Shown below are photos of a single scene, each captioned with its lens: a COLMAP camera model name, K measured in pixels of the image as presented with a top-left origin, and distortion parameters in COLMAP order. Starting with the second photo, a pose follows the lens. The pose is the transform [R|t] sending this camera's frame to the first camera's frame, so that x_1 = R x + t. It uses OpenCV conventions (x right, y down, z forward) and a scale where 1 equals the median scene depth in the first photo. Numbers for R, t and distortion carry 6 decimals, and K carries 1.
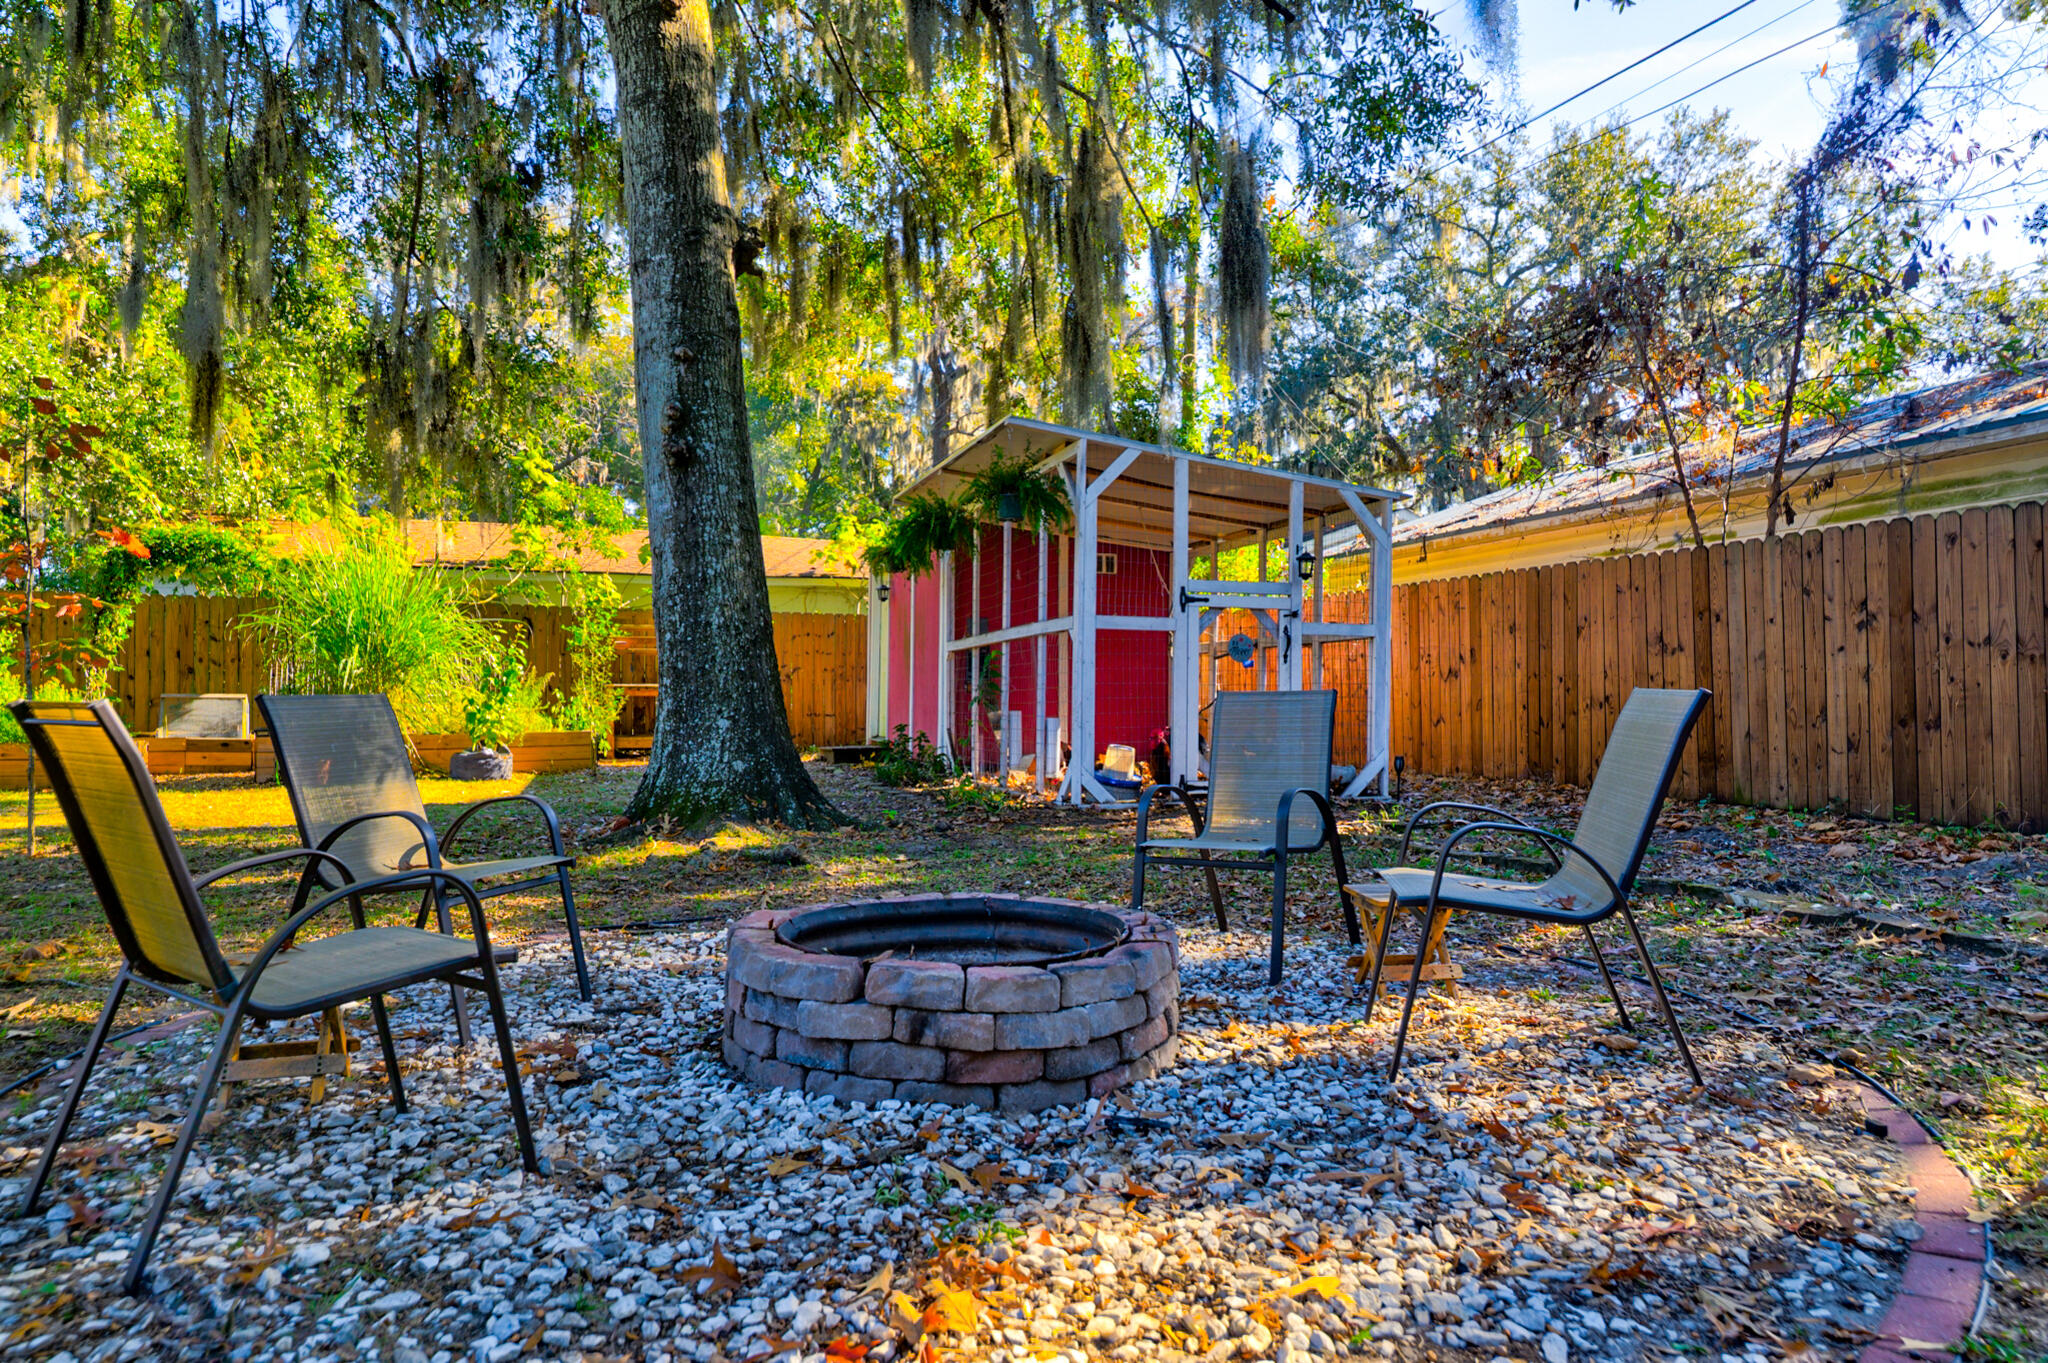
lens RADIAL K [[1296.3, 0, 1024.0], [0, 1296.3, 681.5], [0, 0, 1]] dist [0.000613, -0.000446]
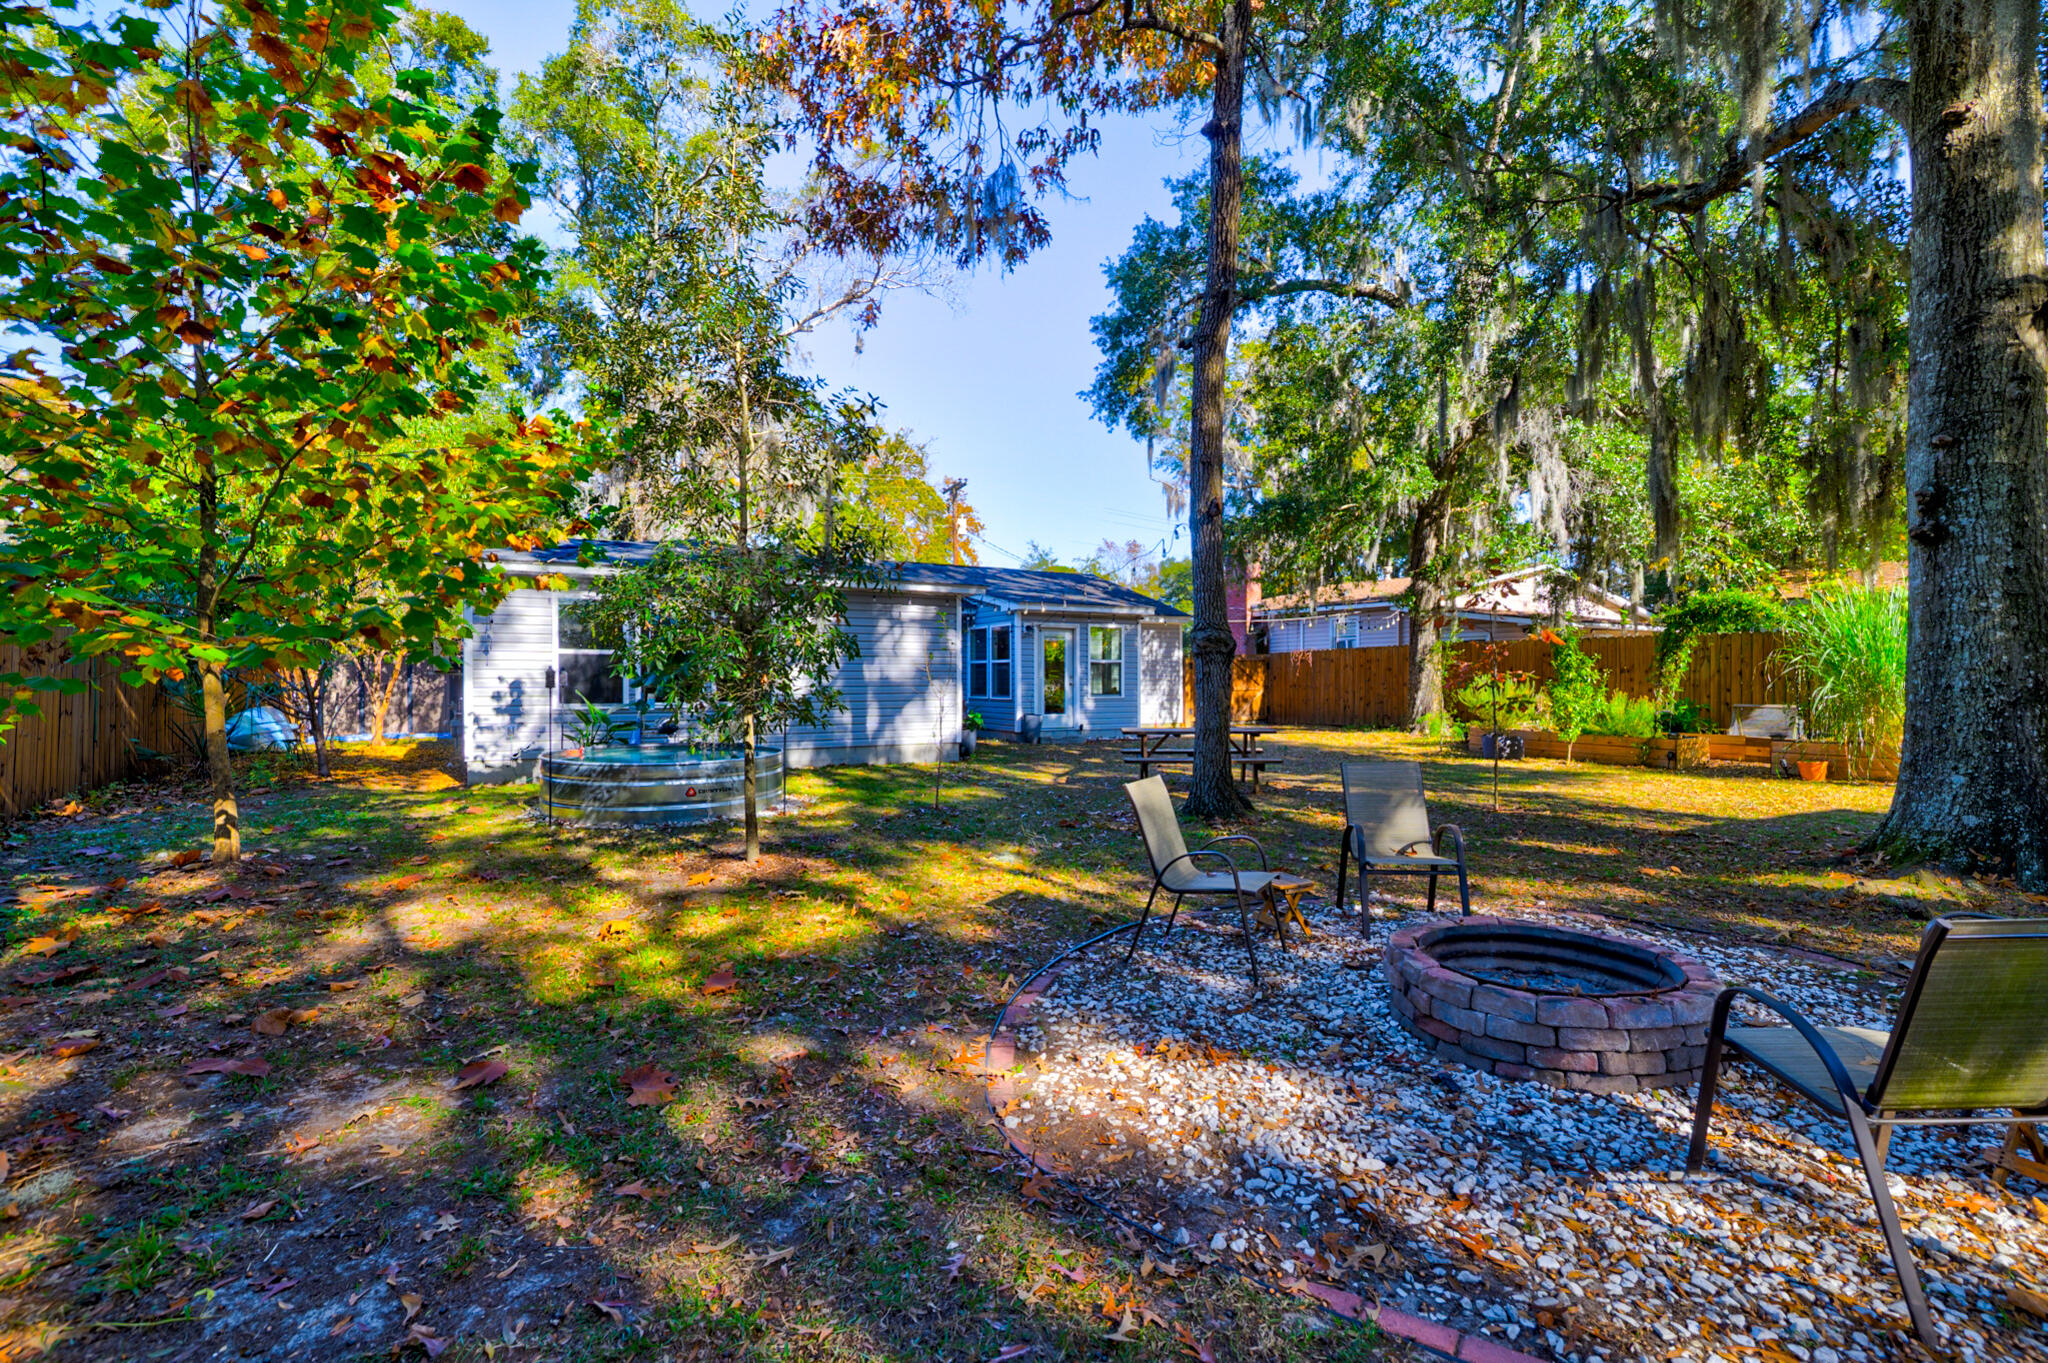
lens RADIAL K [[919.6, 0, 1019.5], [0, 919.6, 686.7], [0, 0, 1]] dist [0.013630, 0.000028]
pose [[0.156836, 0.010850, -0.987565, 0.234522], [0.018218, 0.999738, 0.013877, -0.039651], [0.987457, -0.020168, 0.156597, 0.054009]]
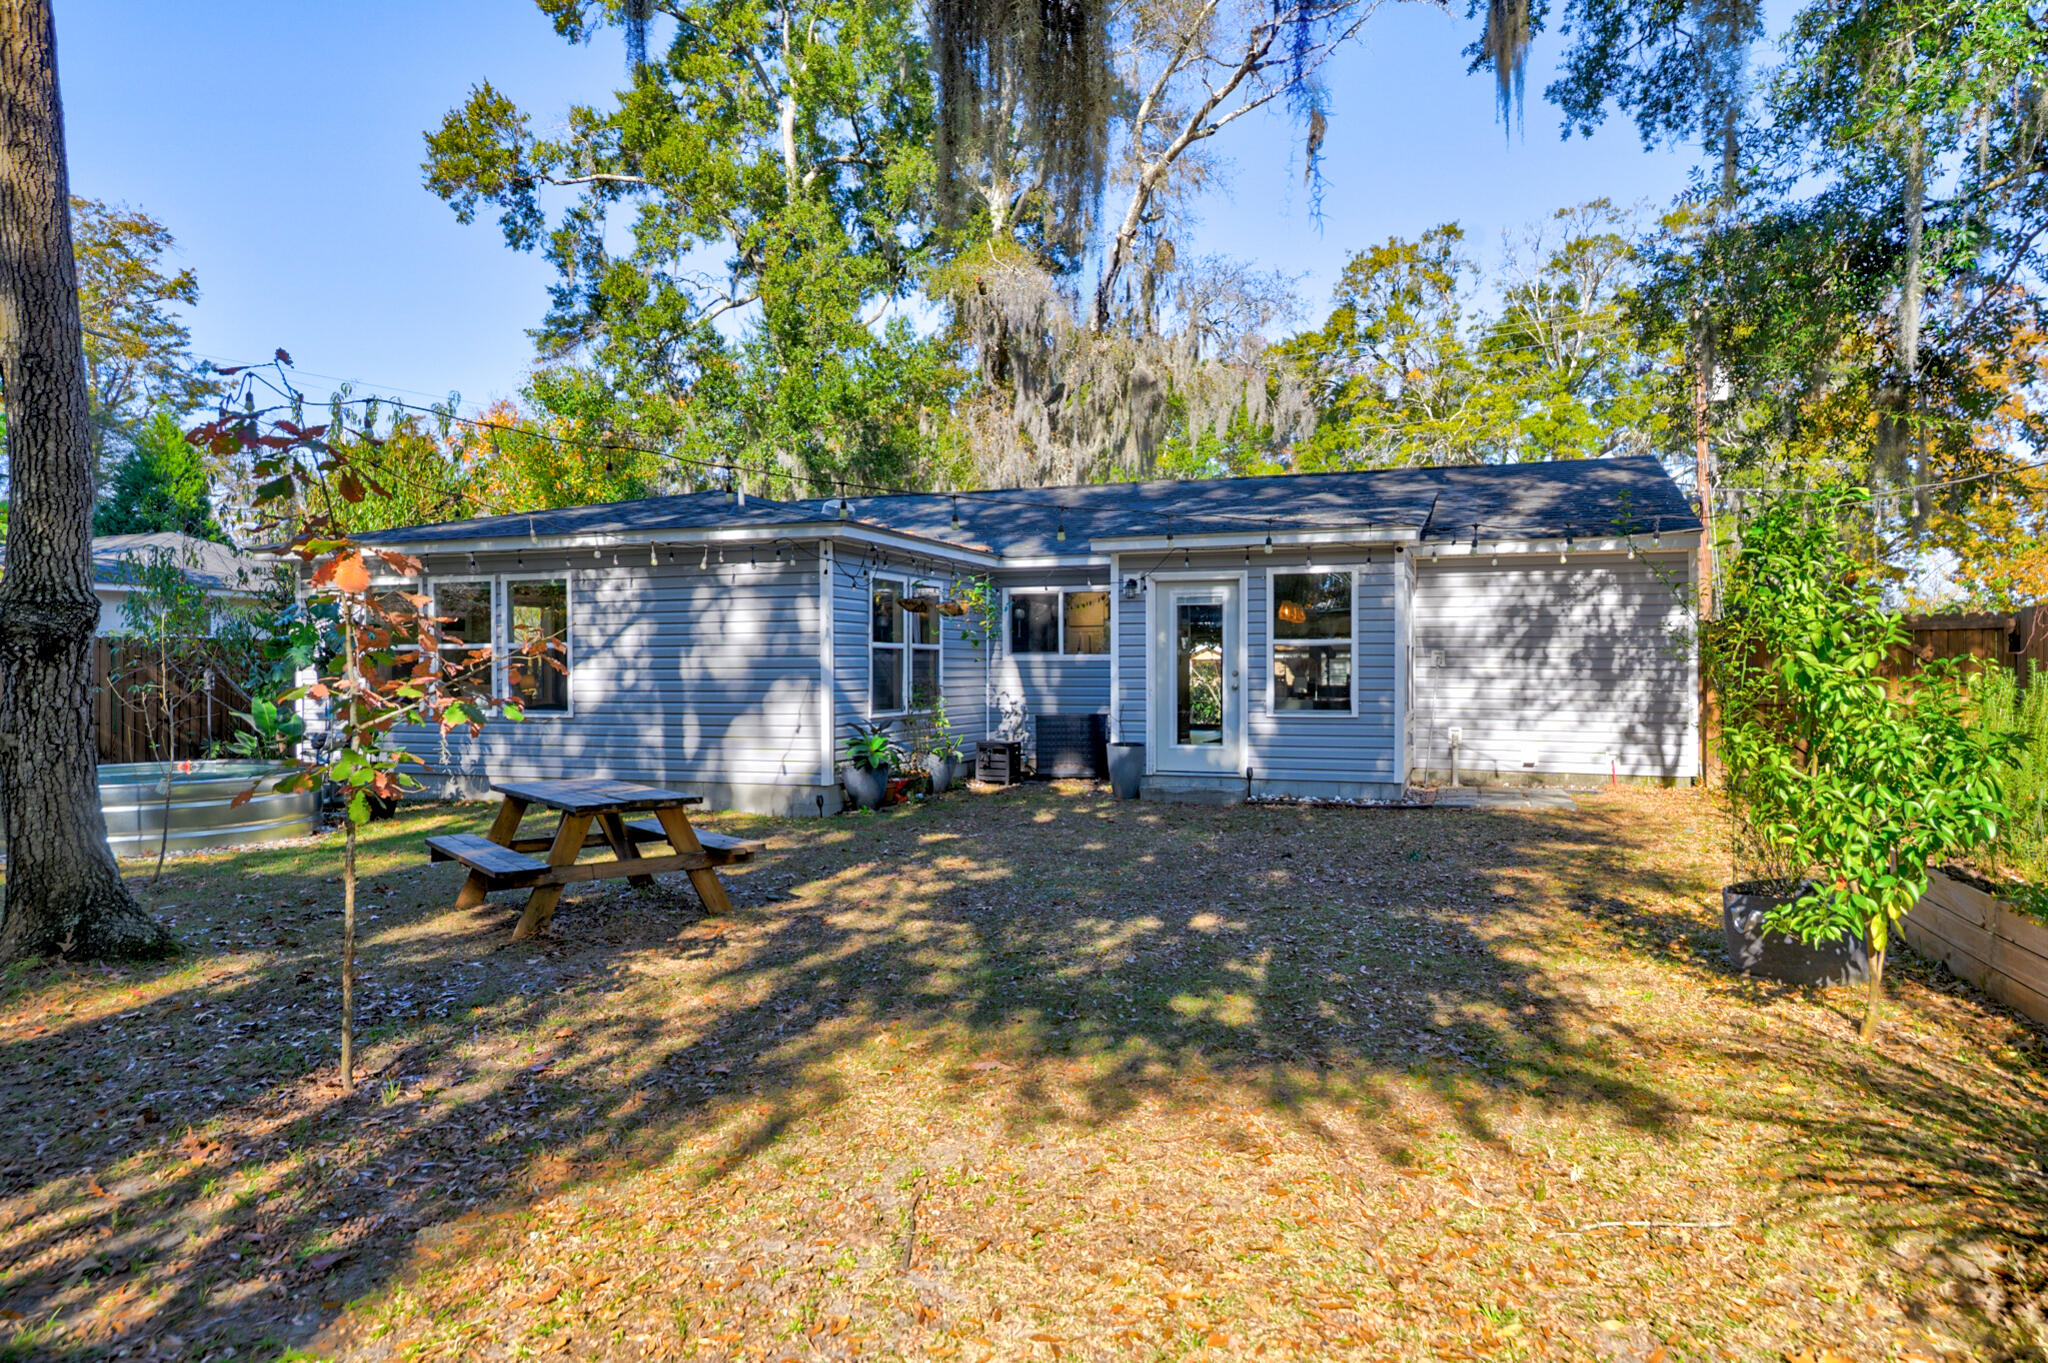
lens RADIAL K [[1289.6, 0, 1024.0], [0, 1289.6, 681.5], [0, 0, 1]] dist [0.003105, -0.001388]
pose [[-0.647962, 0.011848, -0.761581, -0.252432], [0.018928, 0.999821, -0.000549, -0.030129], [0.761438, -0.014771, -0.648070, 0.865680]]
